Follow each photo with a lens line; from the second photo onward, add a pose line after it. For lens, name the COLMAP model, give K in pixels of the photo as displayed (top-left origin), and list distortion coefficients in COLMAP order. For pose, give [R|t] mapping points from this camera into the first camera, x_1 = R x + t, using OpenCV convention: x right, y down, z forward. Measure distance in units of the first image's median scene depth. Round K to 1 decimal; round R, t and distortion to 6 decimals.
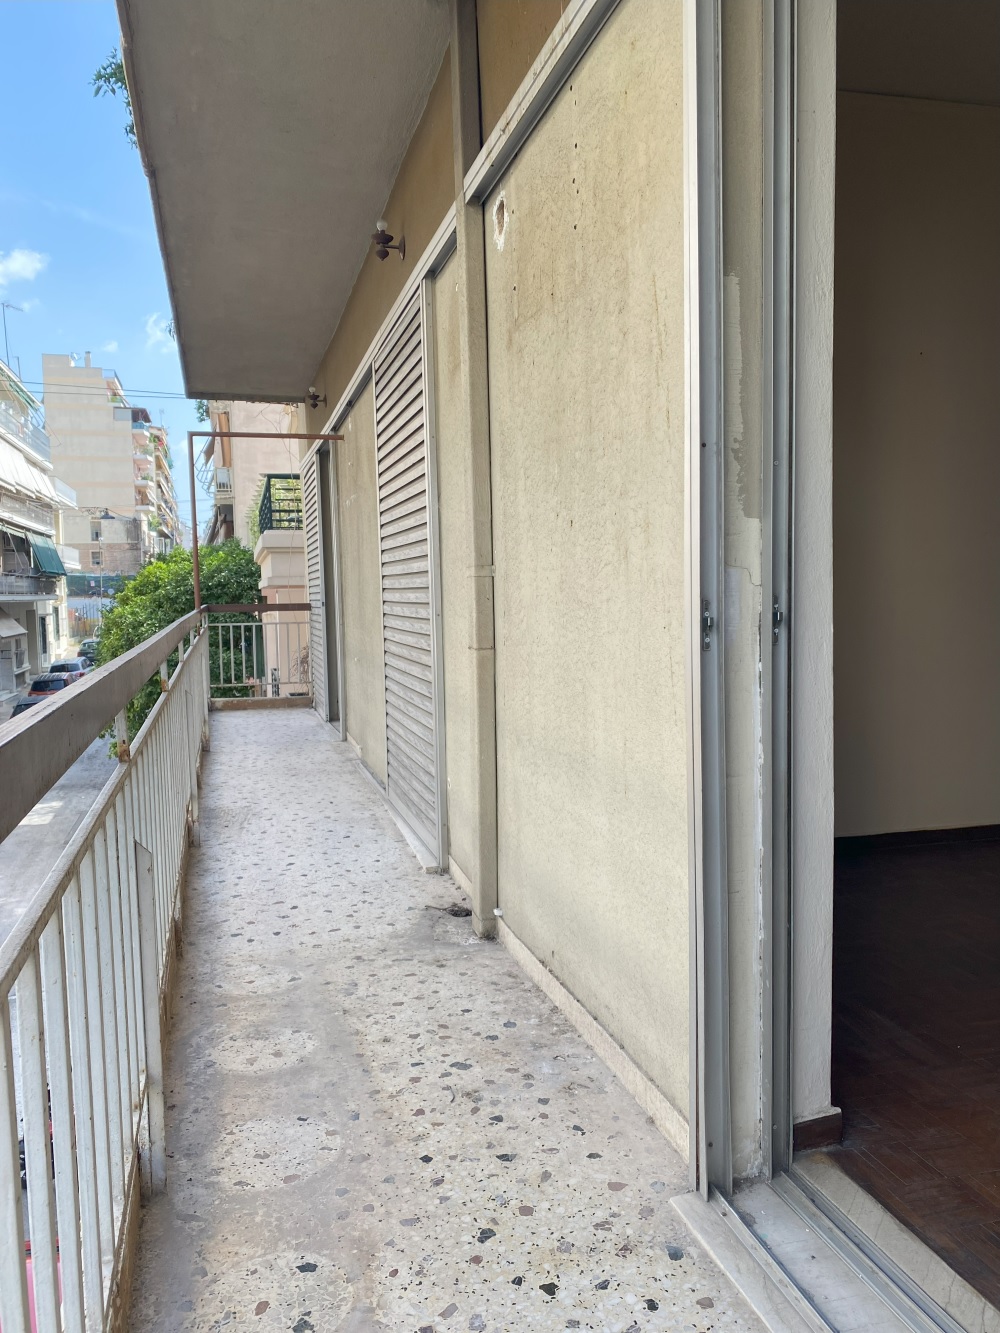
lens RADIAL K [[1021.7, 0, 500.0], [0, 1021.7, 666.5], [0, 0, 1]] dist [0.079965, -0.112903]
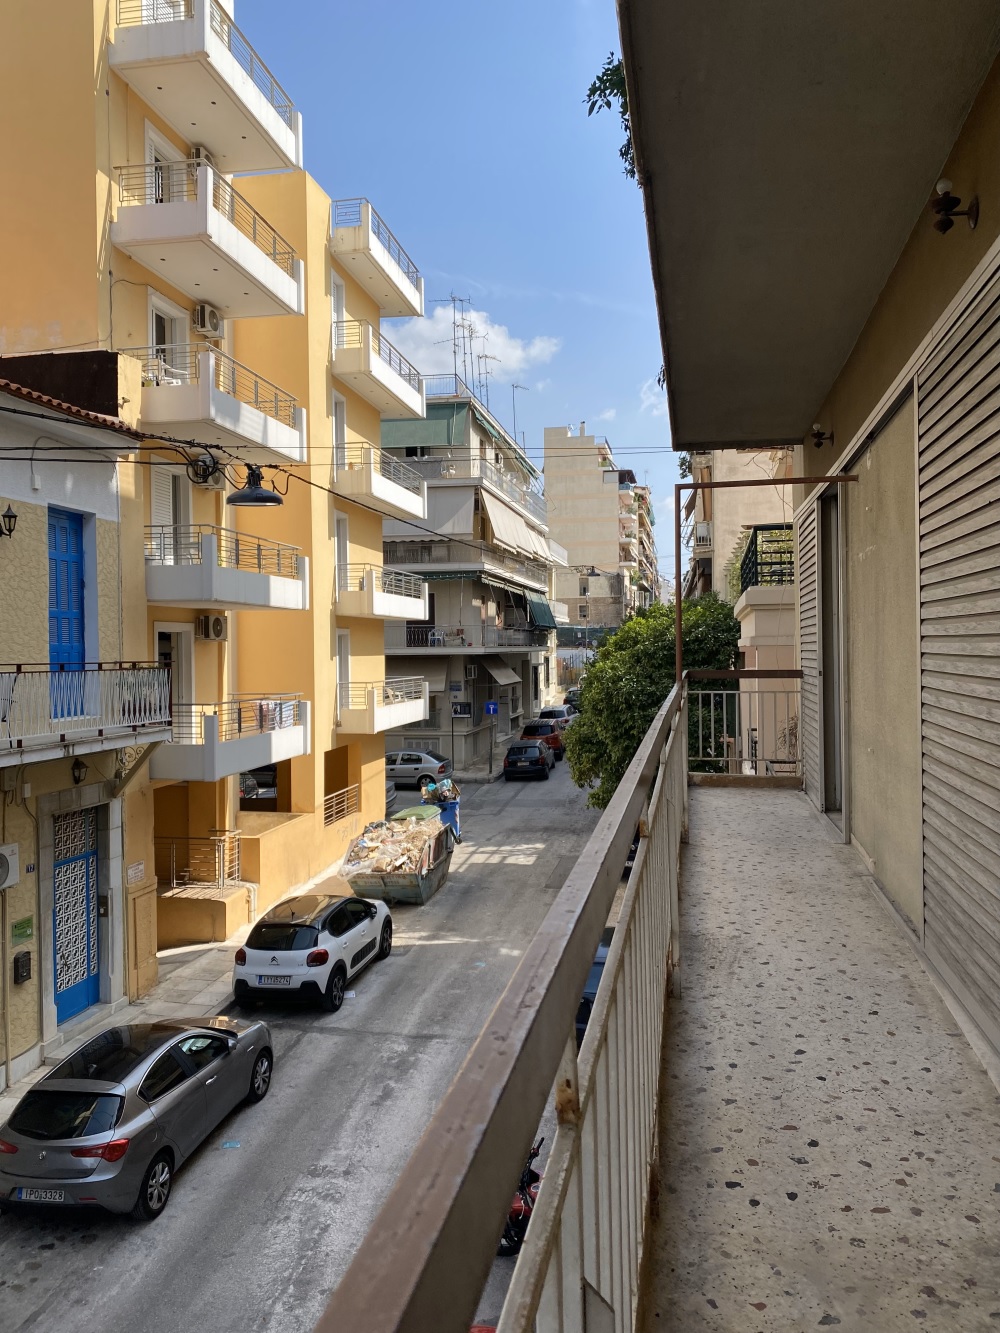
lens RADIAL K [[1022.7, 0, 500.0], [0, 1022.7, 666.5], [0, 0, 1]] dist [-0.022988, -0.000602]
pose [[0.899290, 0.014243, -0.437122, -0.037354], [-0.035354, 0.998566, -0.040198, -0.021038], [0.435922, 0.051603, 0.898504, 0.107432]]
